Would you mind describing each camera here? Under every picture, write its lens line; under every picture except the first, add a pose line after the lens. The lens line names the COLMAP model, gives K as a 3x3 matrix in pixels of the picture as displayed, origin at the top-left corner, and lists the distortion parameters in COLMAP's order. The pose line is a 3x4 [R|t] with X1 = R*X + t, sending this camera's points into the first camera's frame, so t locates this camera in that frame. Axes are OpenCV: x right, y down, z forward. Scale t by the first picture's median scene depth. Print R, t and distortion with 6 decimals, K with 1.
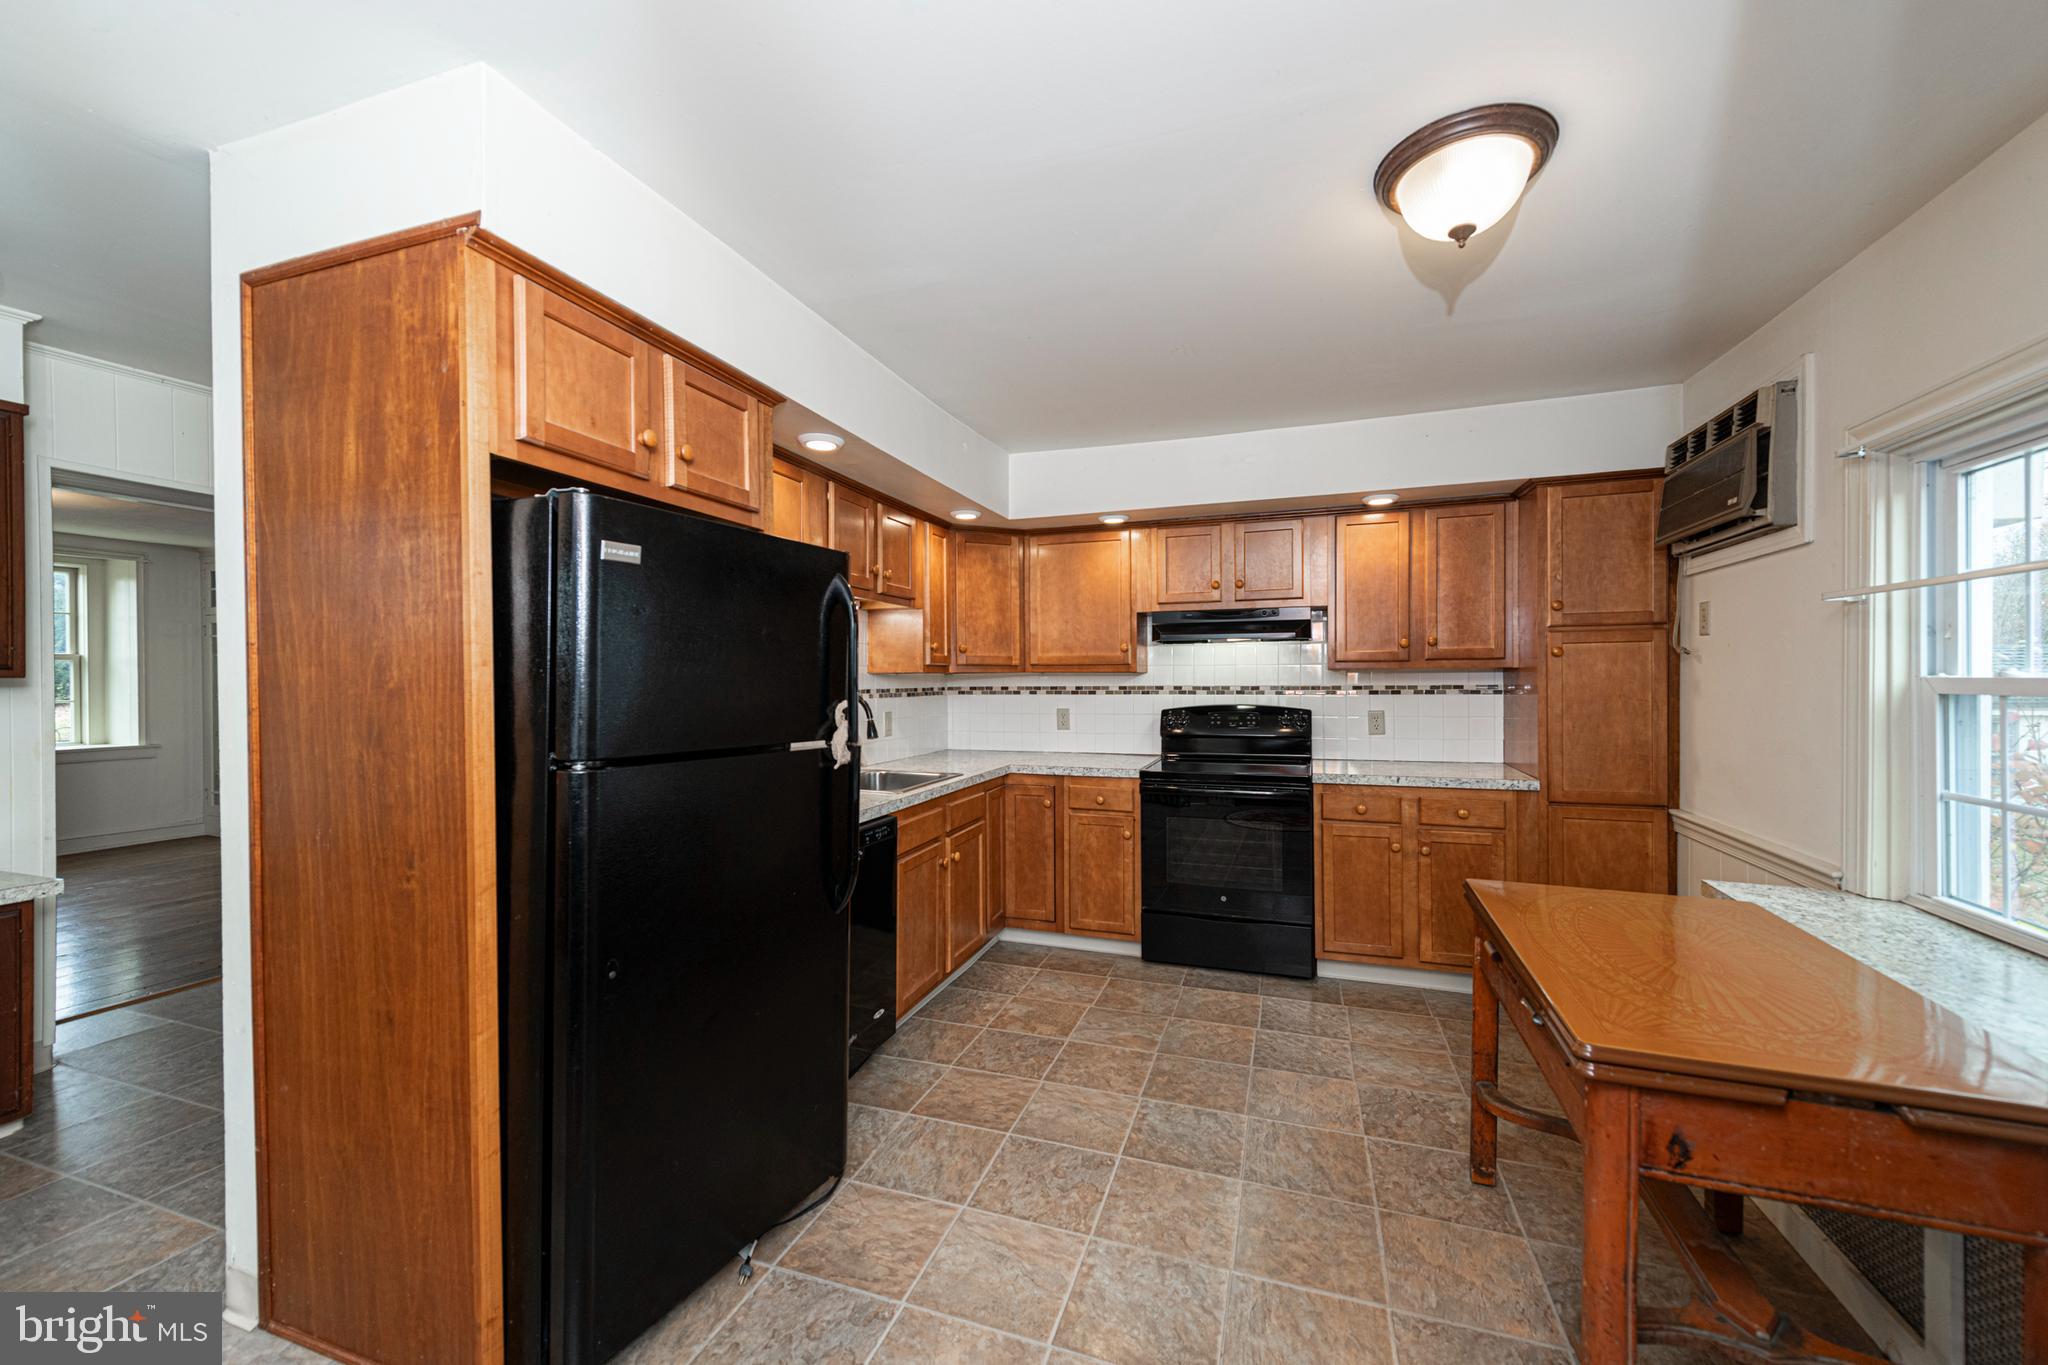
lens RADIAL K [[780.2, 0, 1024.0], [0, 780.2, 682.5], [0, 0, 1]] dist [0.001166, -0.000020]
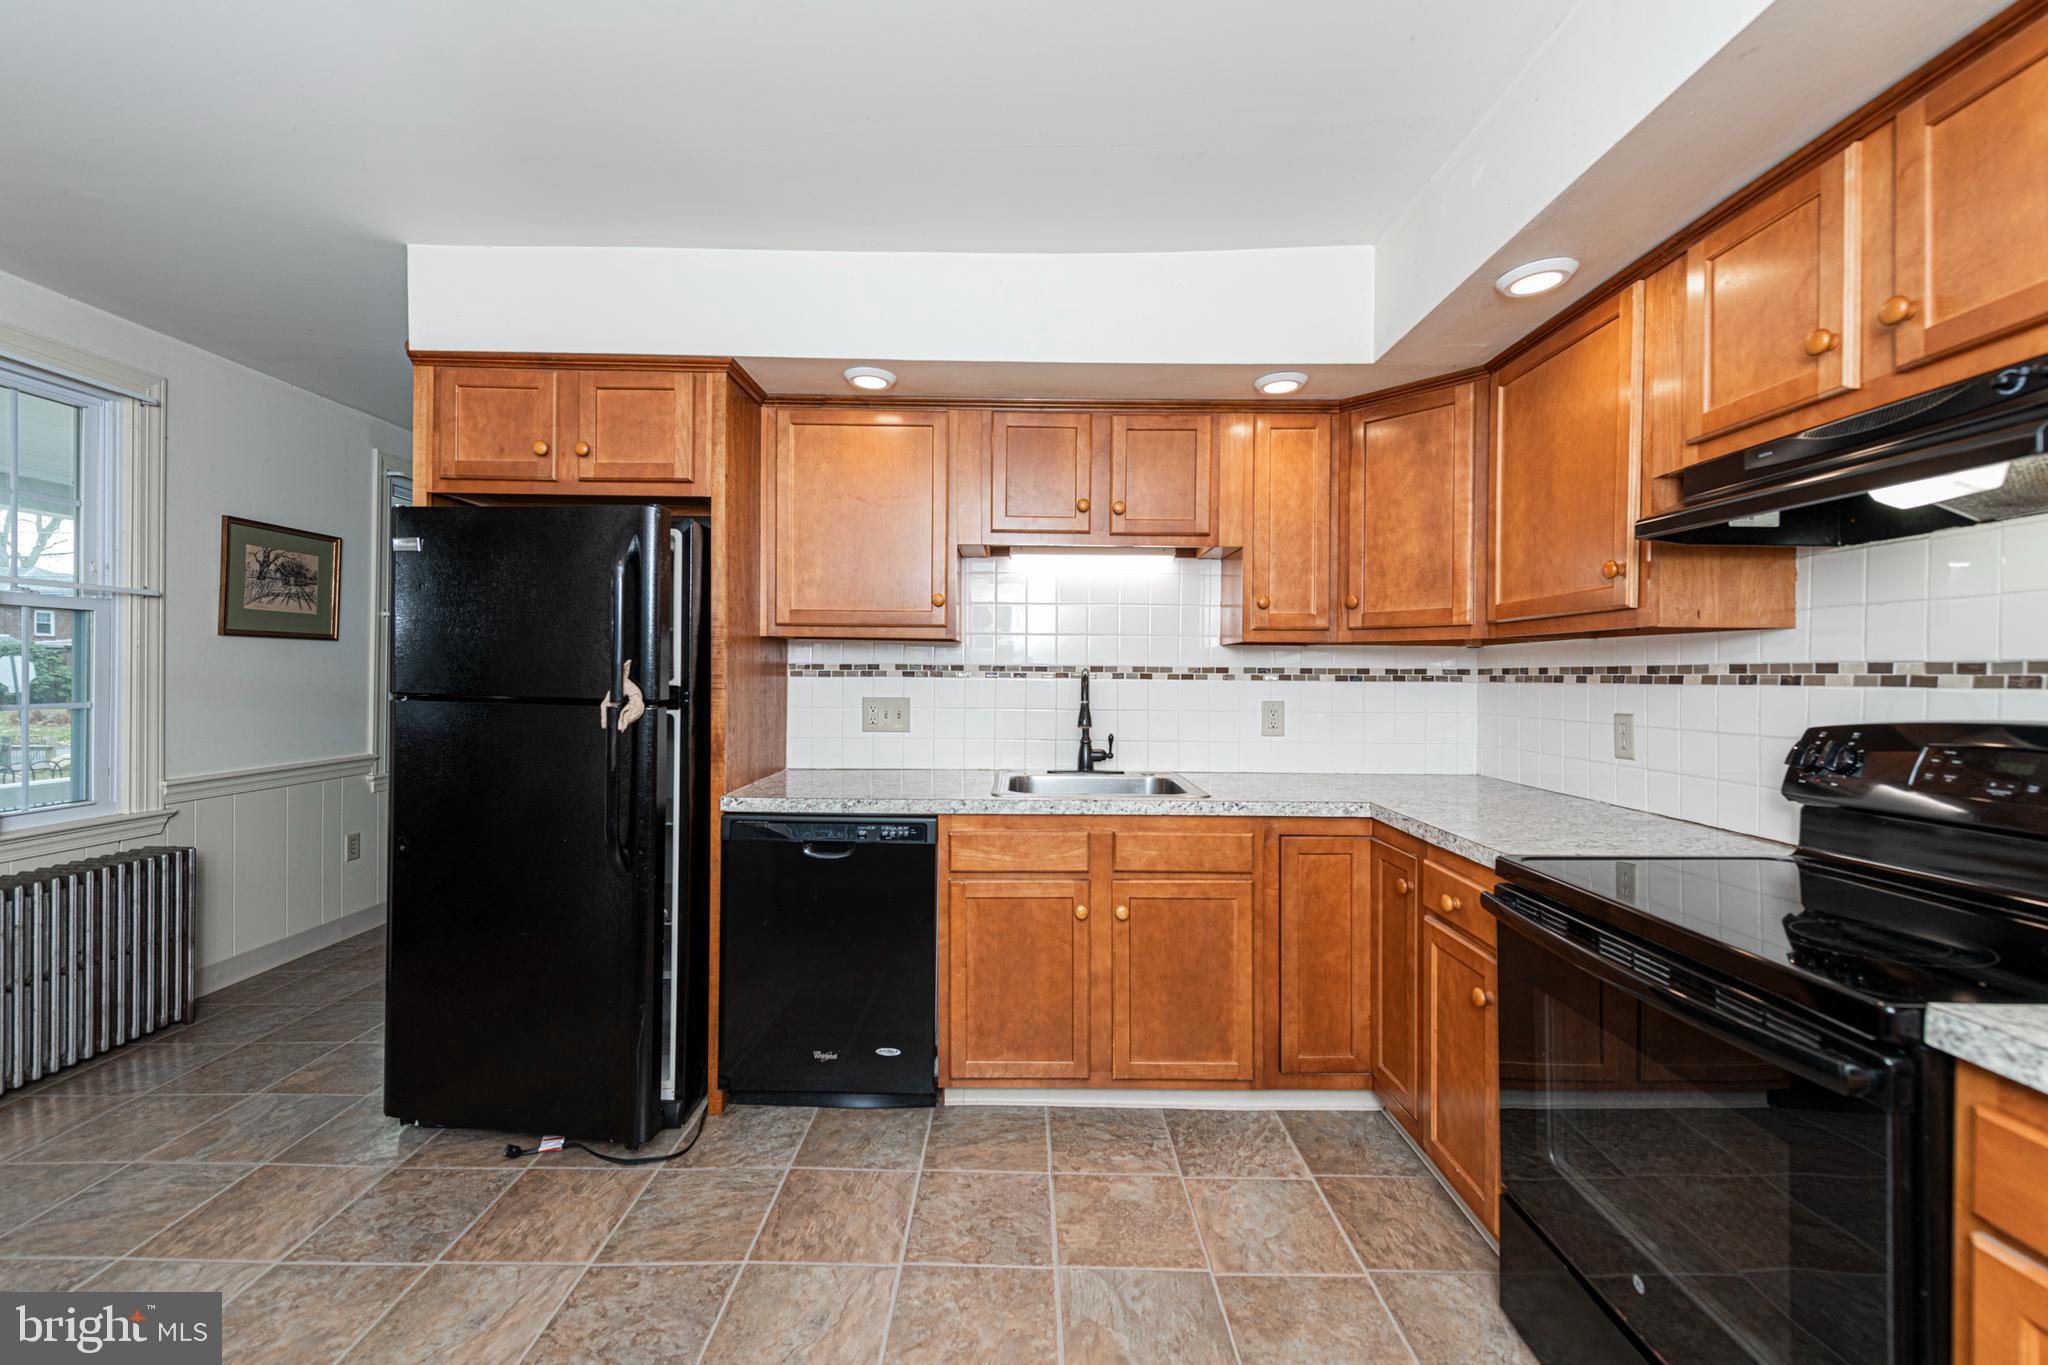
lens RADIAL K [[812.6, 0, 1027.3], [0, 812.6, 678.5], [0, 0, 1]] dist [0.006323, -0.000240]
pose [[0.335778, 0.012768, -0.941855, 0.531826], [-0.014782, 0.999856, 0.008284, 0.018379], [0.941825, 0.011141, 0.335918, 0.677958]]
